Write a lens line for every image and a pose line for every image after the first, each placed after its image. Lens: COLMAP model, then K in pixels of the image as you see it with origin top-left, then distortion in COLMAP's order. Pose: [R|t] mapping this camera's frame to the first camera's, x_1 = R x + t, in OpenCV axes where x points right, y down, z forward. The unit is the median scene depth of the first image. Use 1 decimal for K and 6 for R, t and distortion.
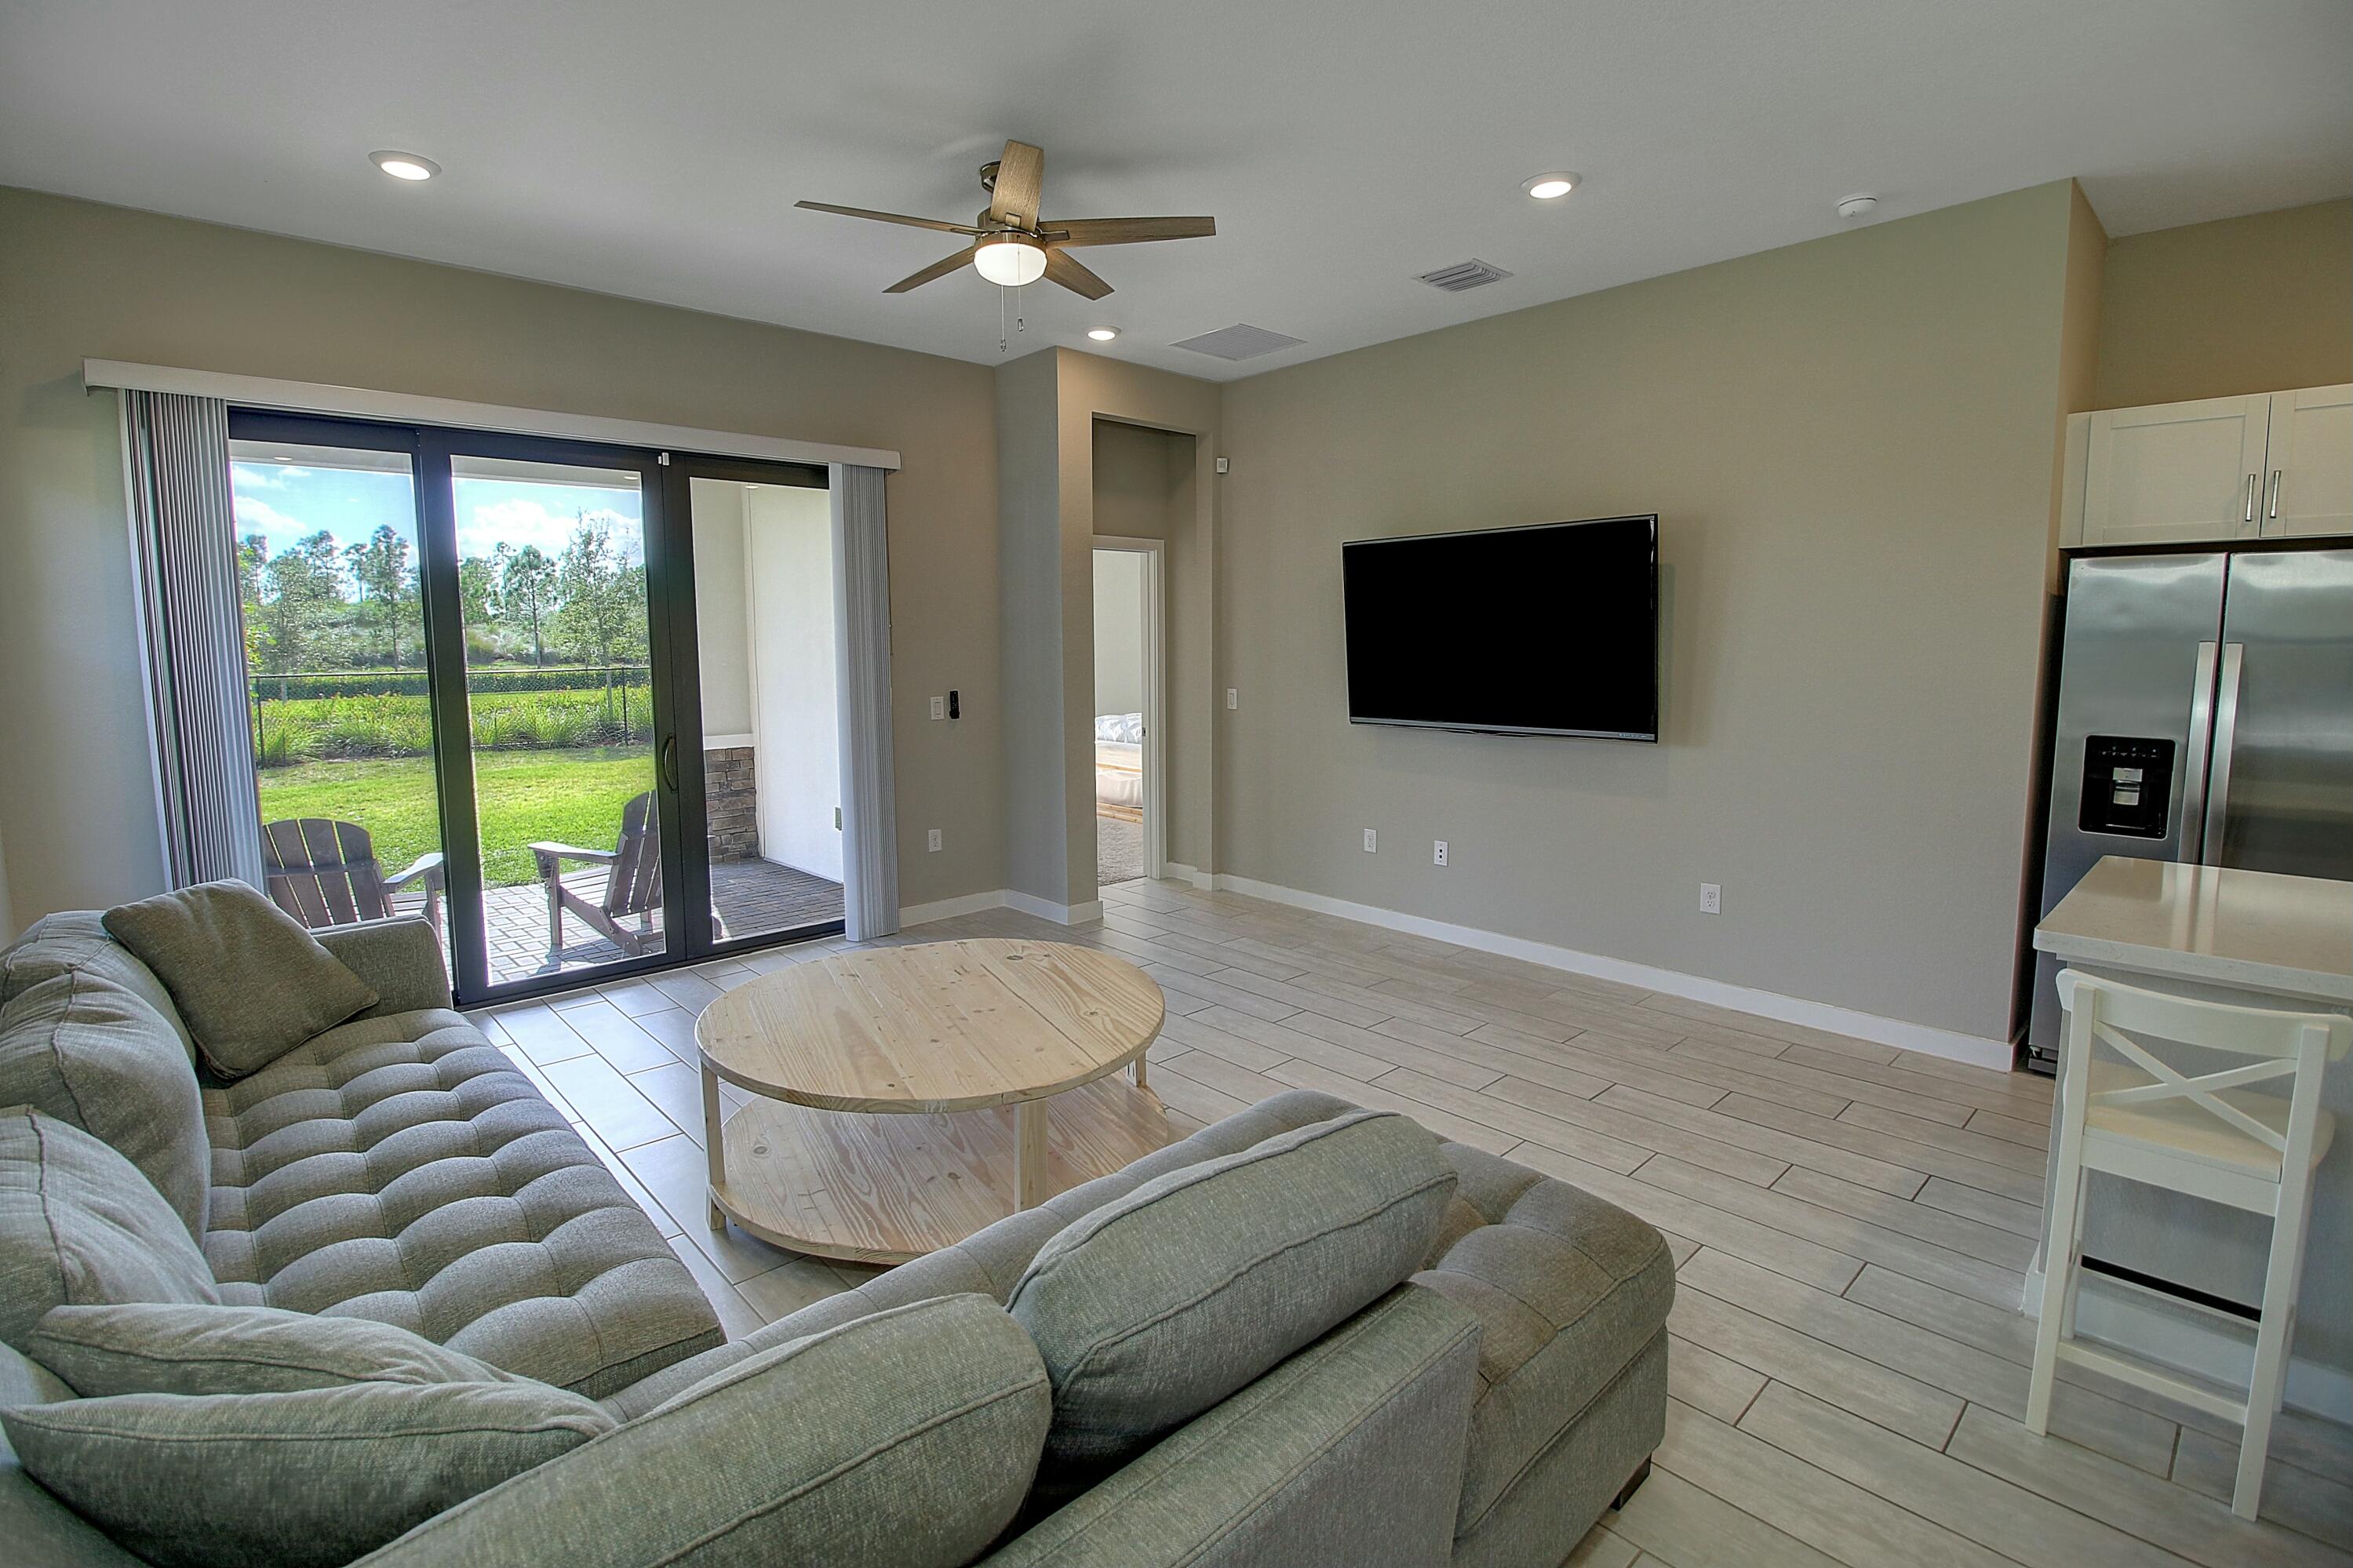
lens RADIAL K [[1085.2, 0, 1167.3], [0, 1085.2, 748.7], [0, 0, 1]] dist [-0.002151, -0.010808]
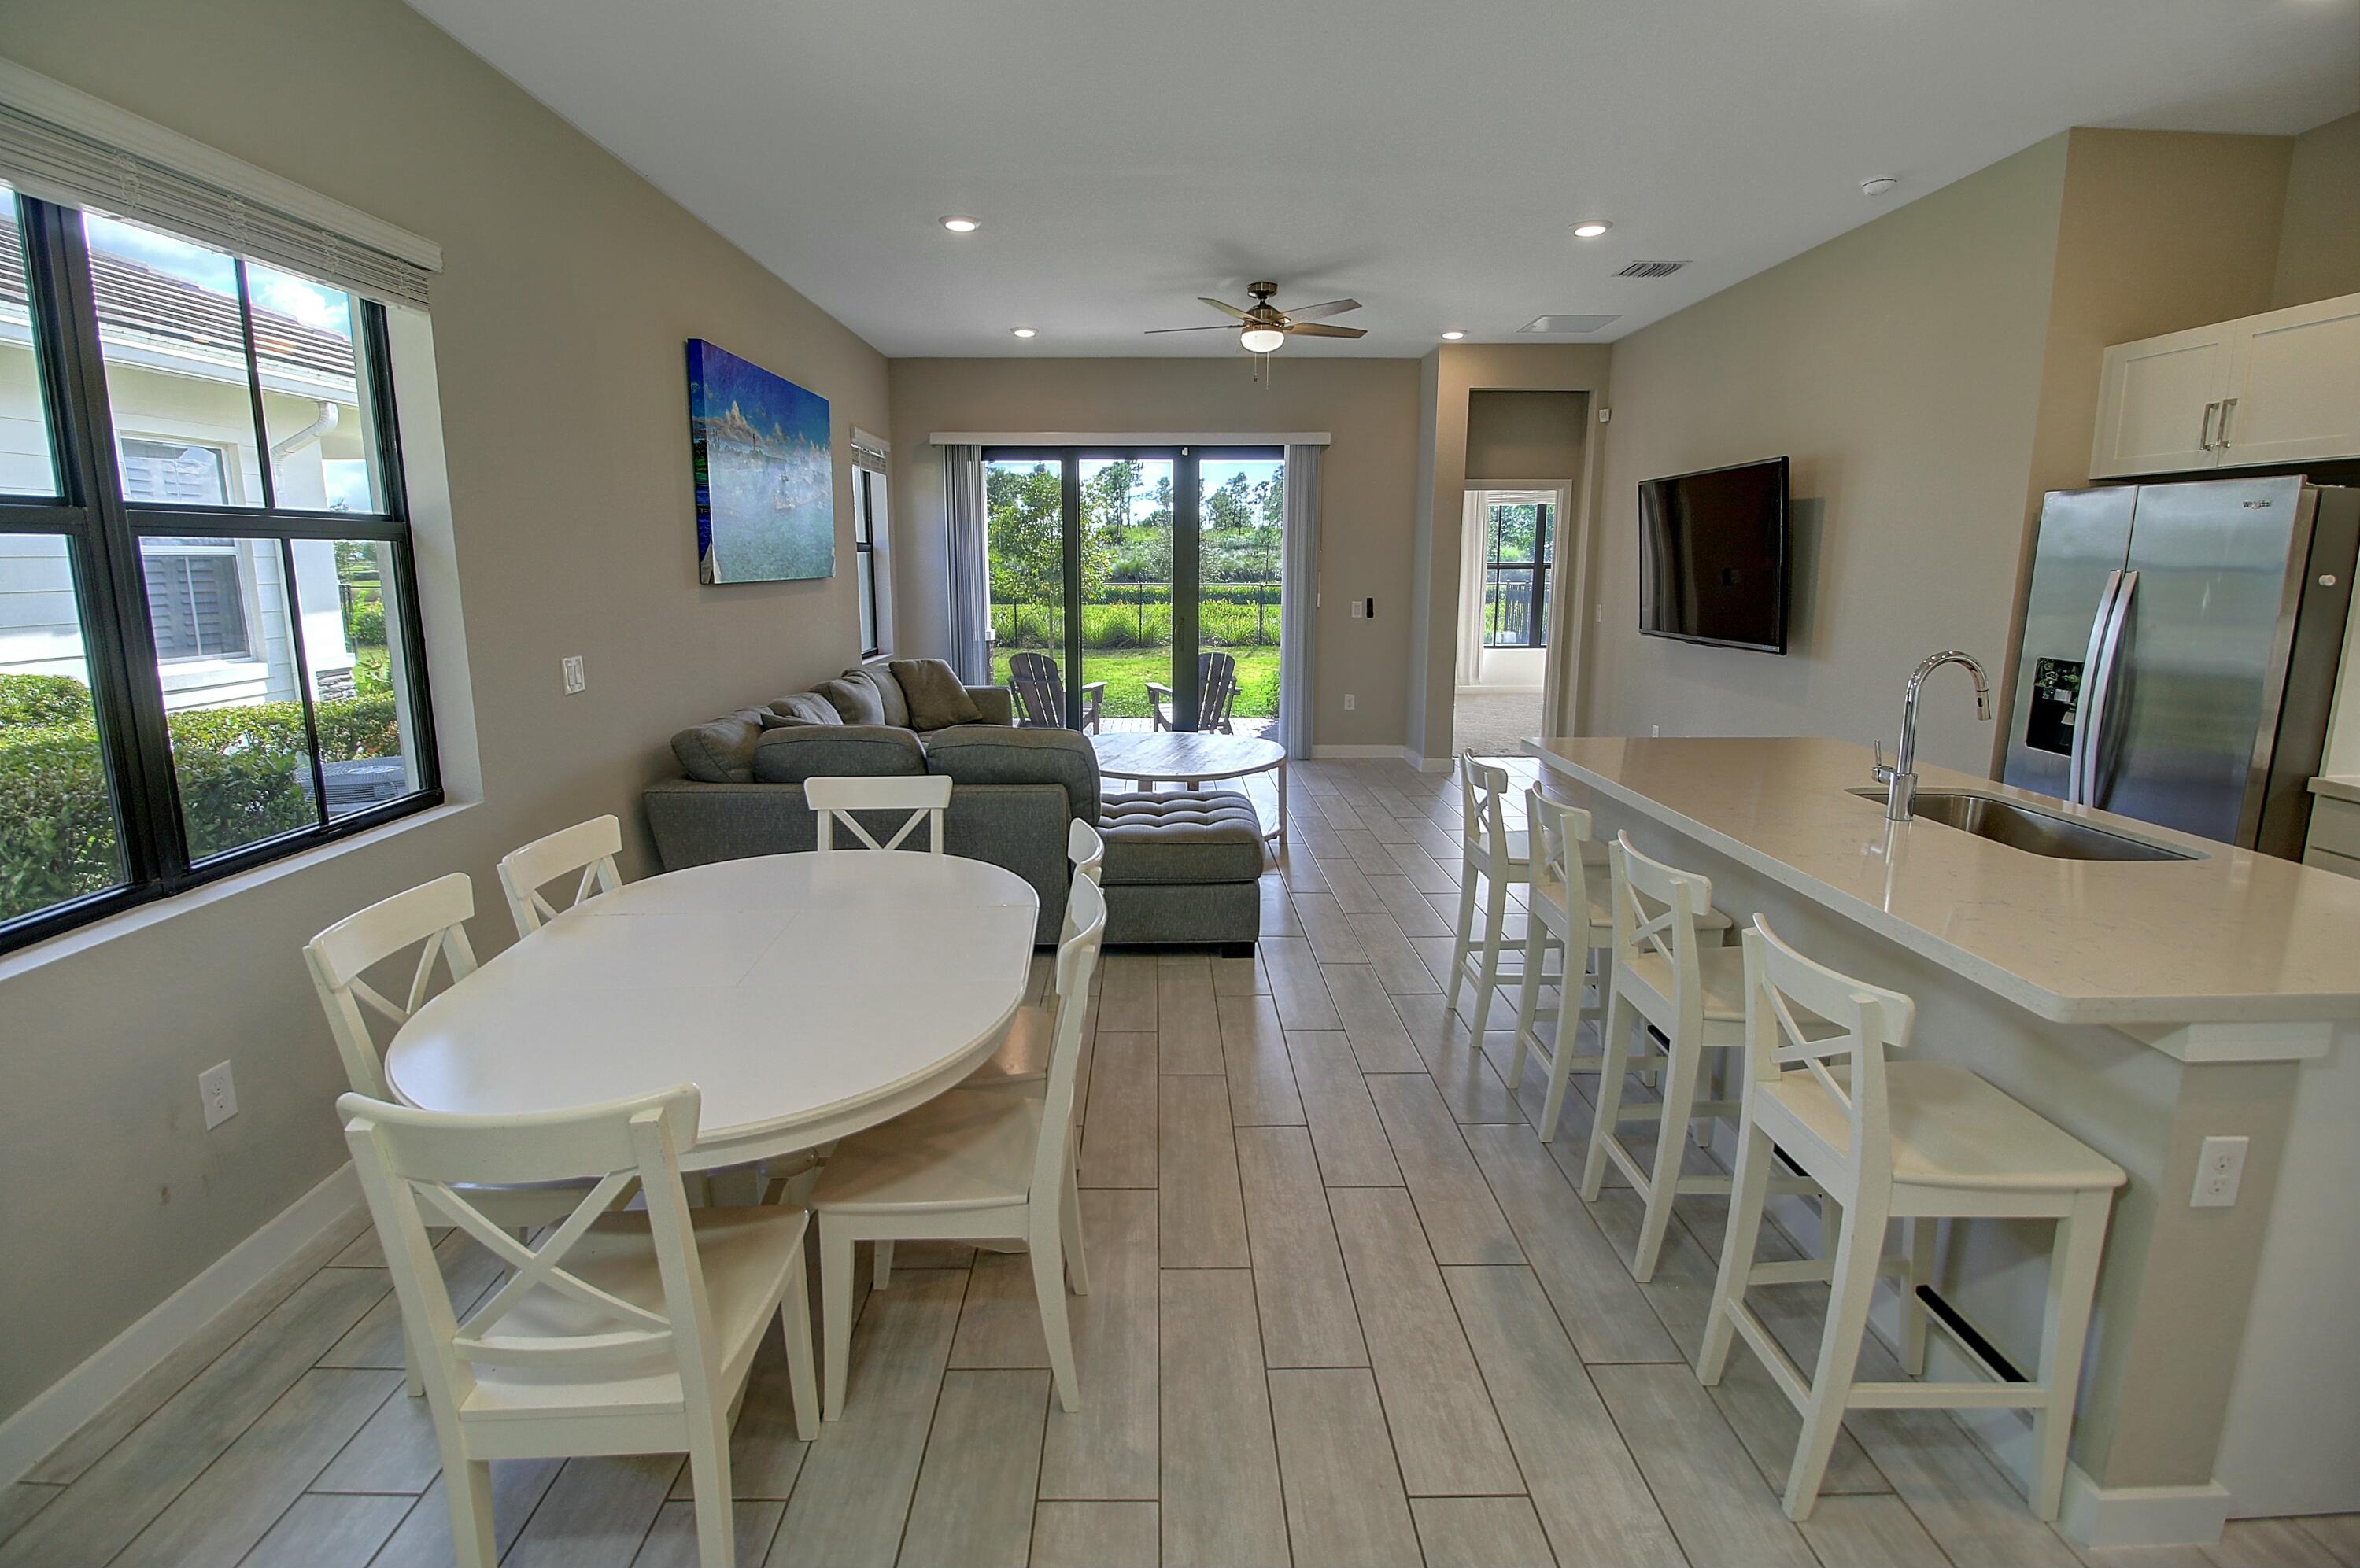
lens RADIAL K [[1088.4, 0, 1167.9], [0, 1088.4, 759.9], [0, 0, 1]] dist [-0.002151, -0.010808]
pose [[0.740218, 0.126475, -0.660364, 0.746567], [-0.073590, 0.991488, 0.107405, 0.029866], [0.668327, -0.030907, 0.743225, -0.310678]]
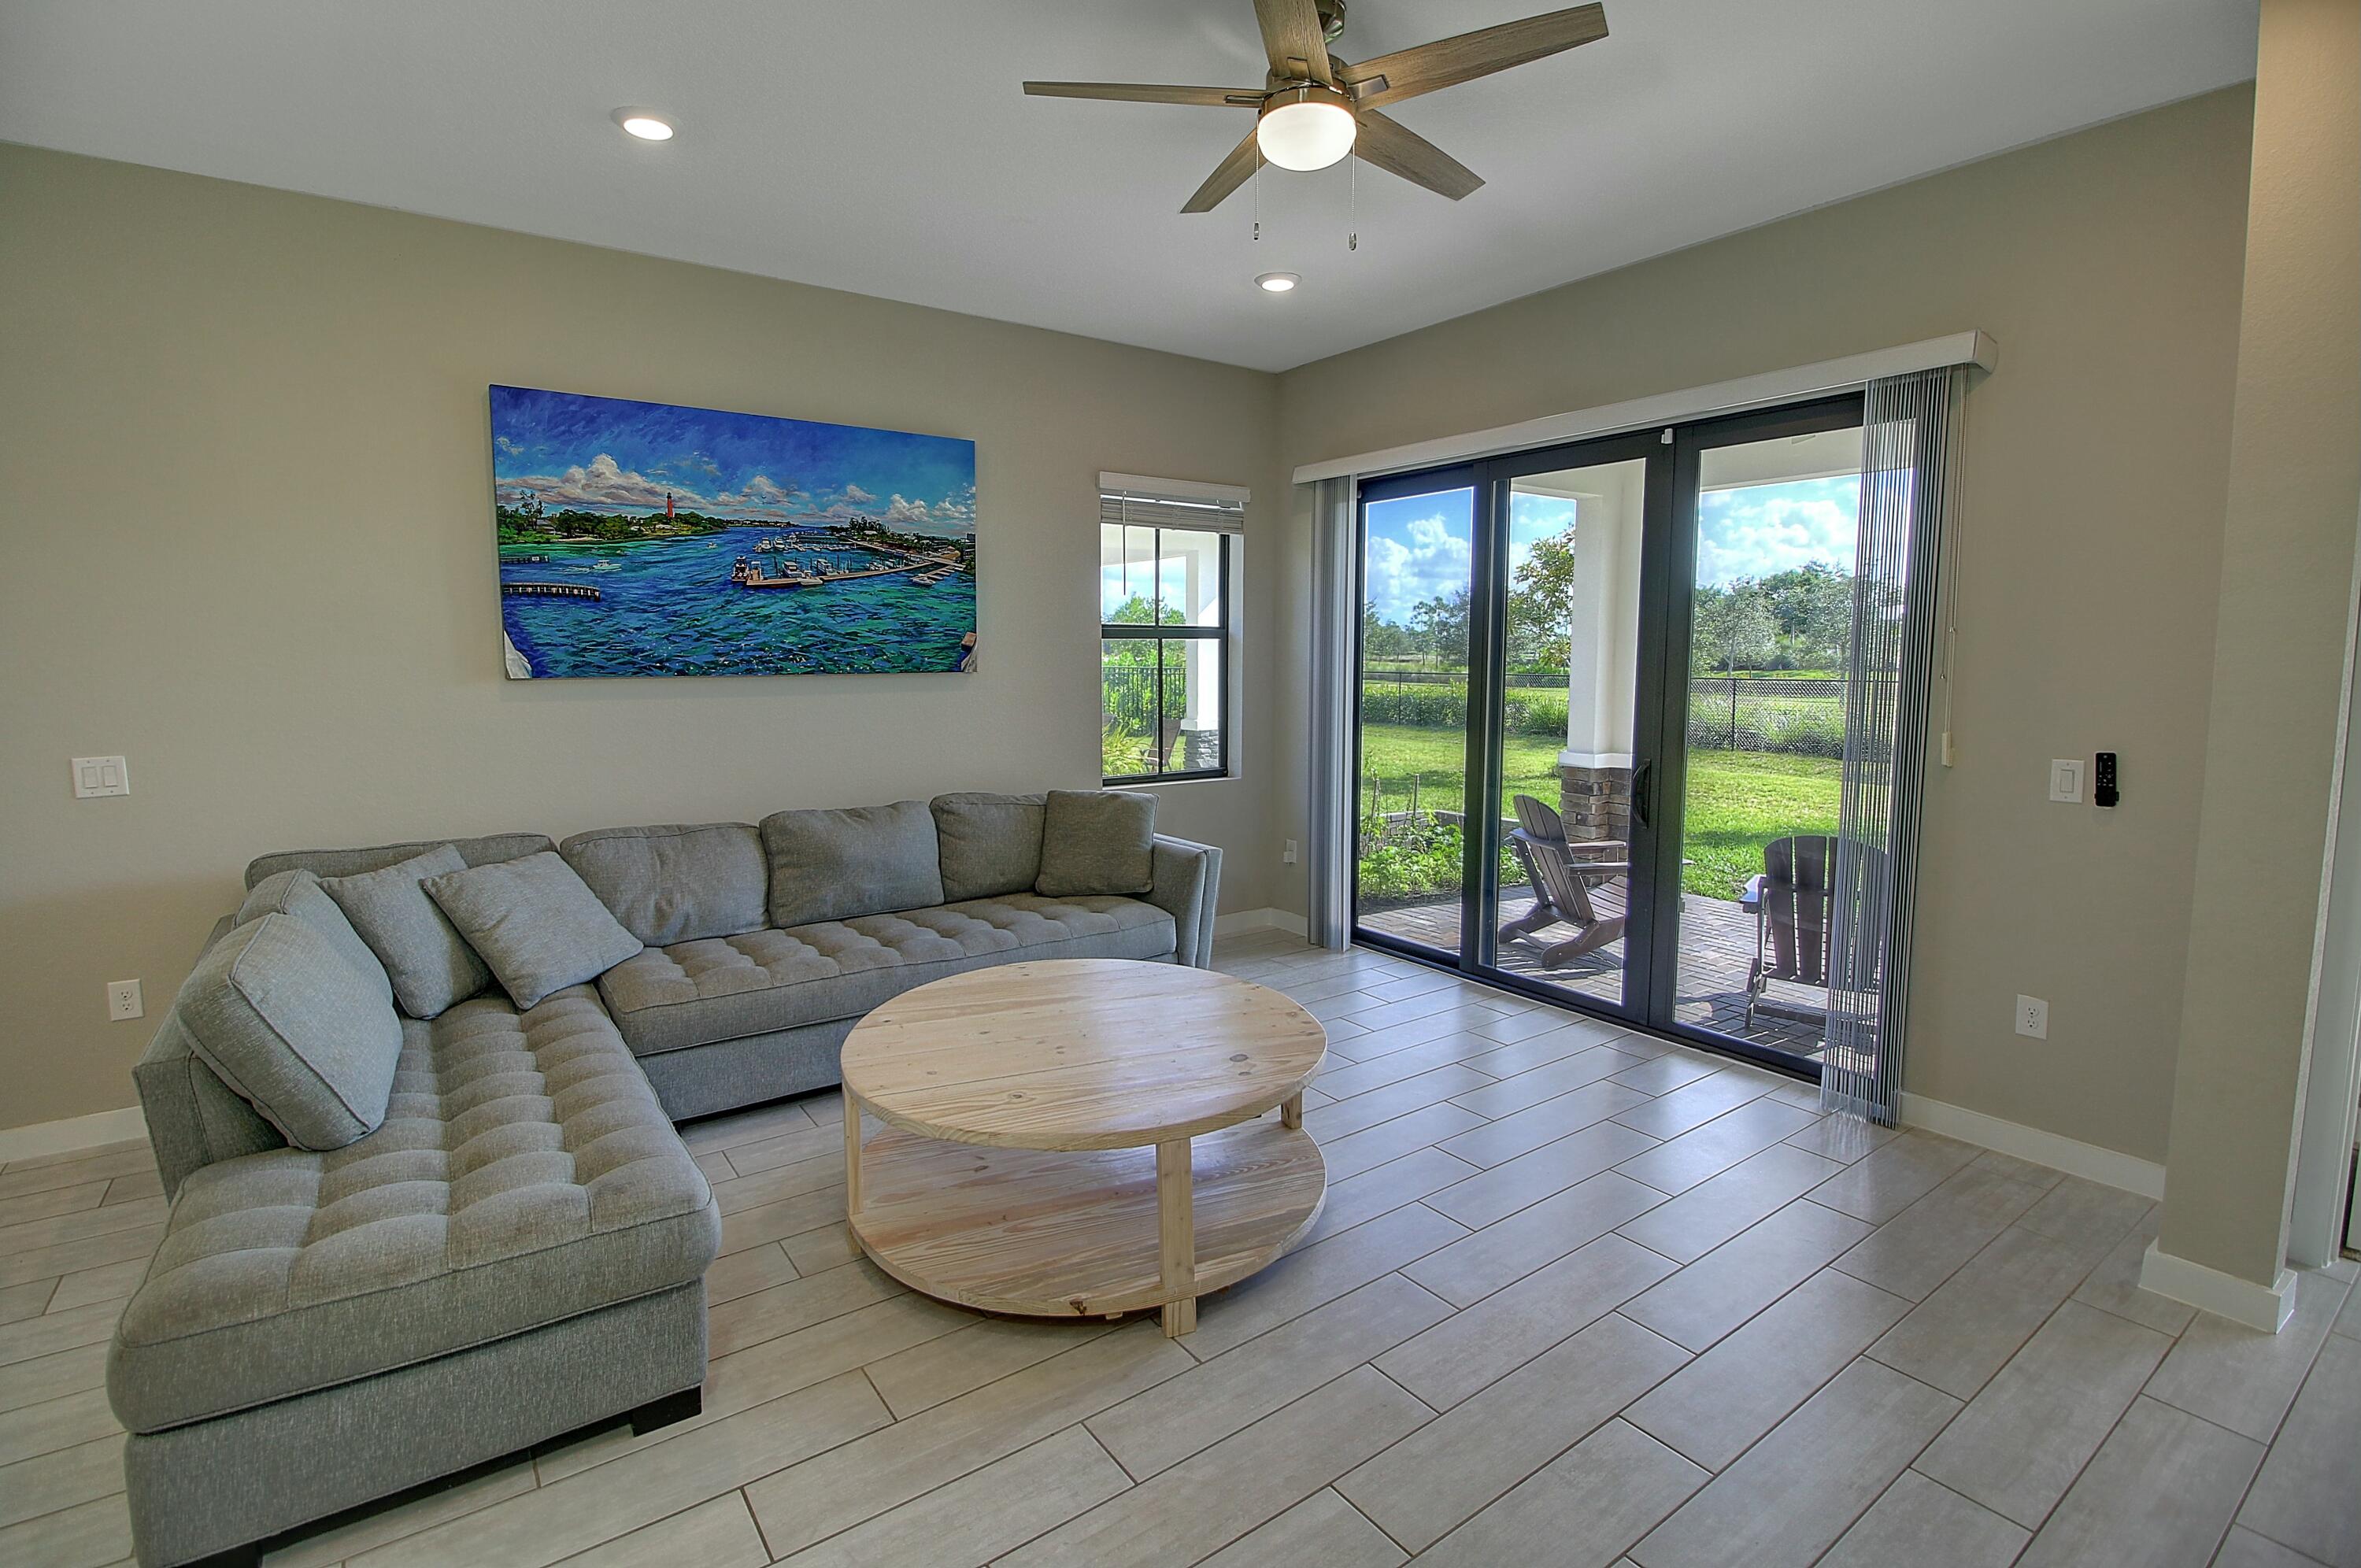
lens RADIAL K [[1088.9, 0, 1162.1], [0, 1088.9, 762.5], [0, 0, 1]] dist [-0.002151, -0.010808]
pose [[-0.135291, 0.108923, -0.984800, 0.490133], [-0.102430, 0.987076, 0.123246, -0.086837], [0.985497, 0.117547, -0.122386, 0.805549]]
